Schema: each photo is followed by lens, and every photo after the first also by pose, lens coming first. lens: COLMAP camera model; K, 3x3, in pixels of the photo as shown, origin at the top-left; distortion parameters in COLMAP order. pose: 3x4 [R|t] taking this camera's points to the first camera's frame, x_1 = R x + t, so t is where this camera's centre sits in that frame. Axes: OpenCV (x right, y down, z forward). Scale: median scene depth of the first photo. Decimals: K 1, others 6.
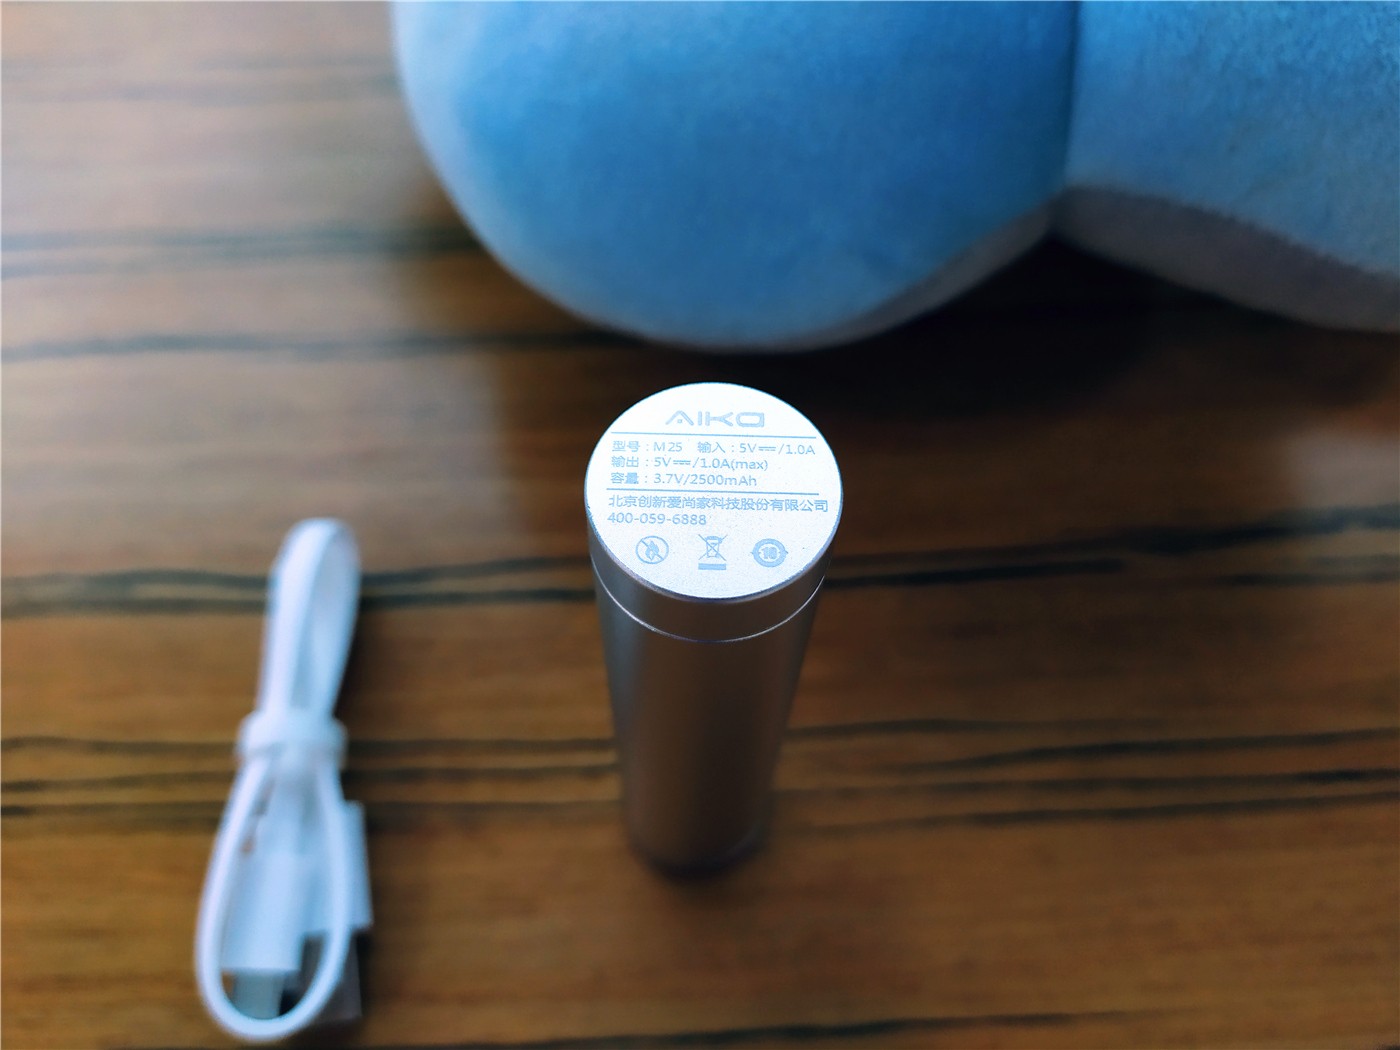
lens RADIAL K [[1196.9, 0, 700.0], [0, 1196.9, 525.0], [0, 0, 1]] dist [-0.035694, 0.000770]
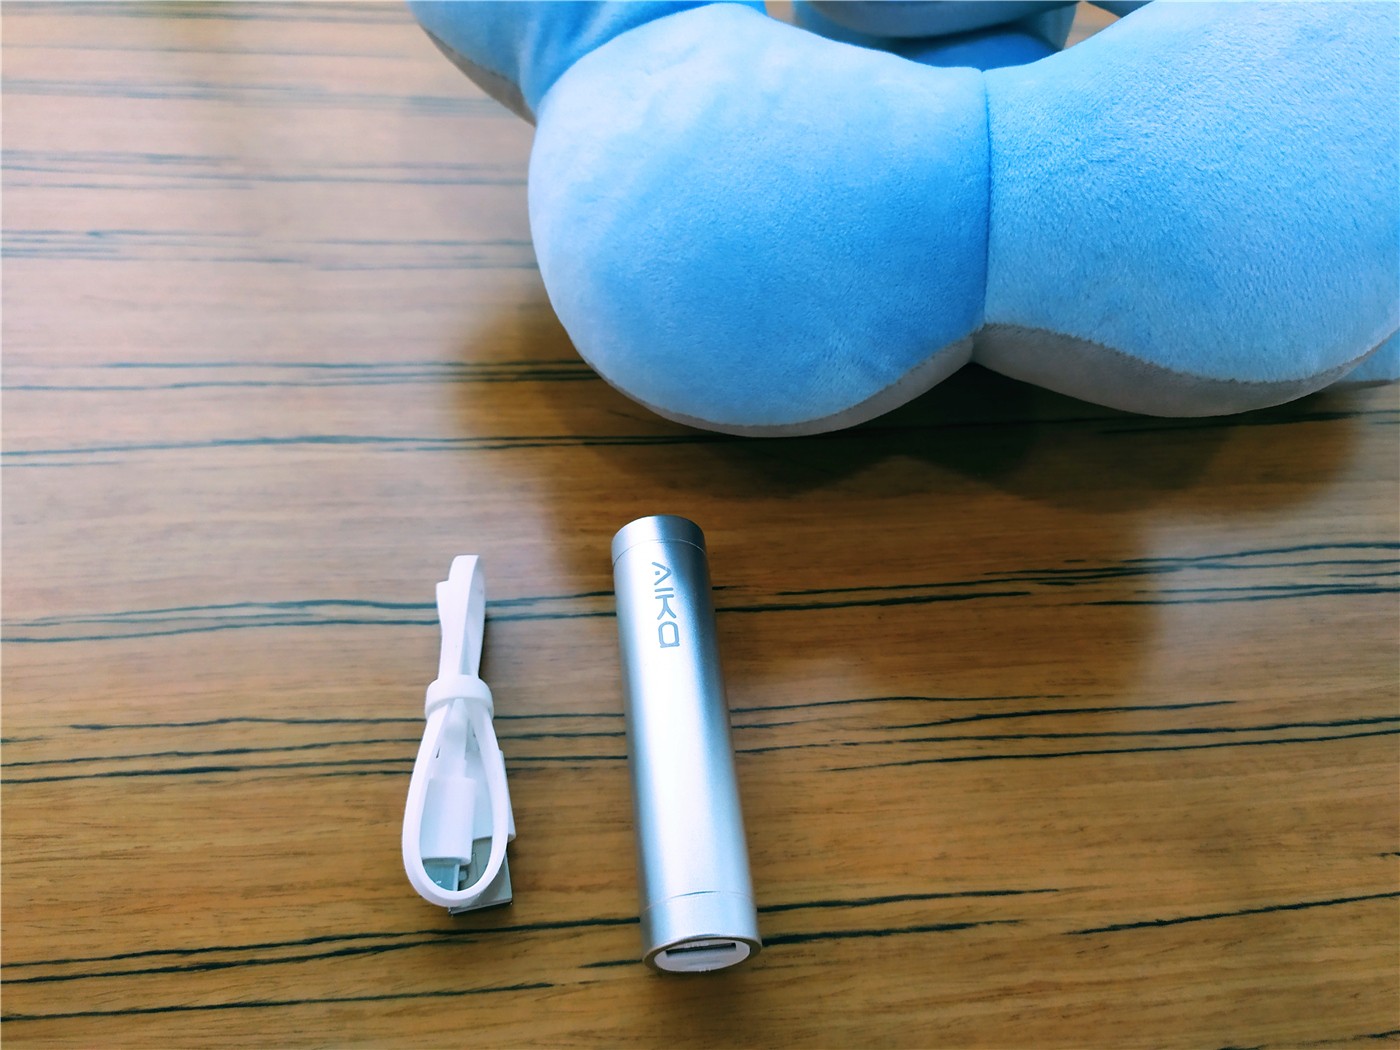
lens RADIAL K [[1150.5, 0, 700.0], [0, 1150.5, 525.0], [0, 0, 1]] dist [0.074764, -0.110161]
pose [[0.994290, 0.004957, 0.106597, -0.211889], [0.014629, 0.983159, -0.182168, 0.233063], [-0.105705, 0.182688, 0.977472, -0.378613]]
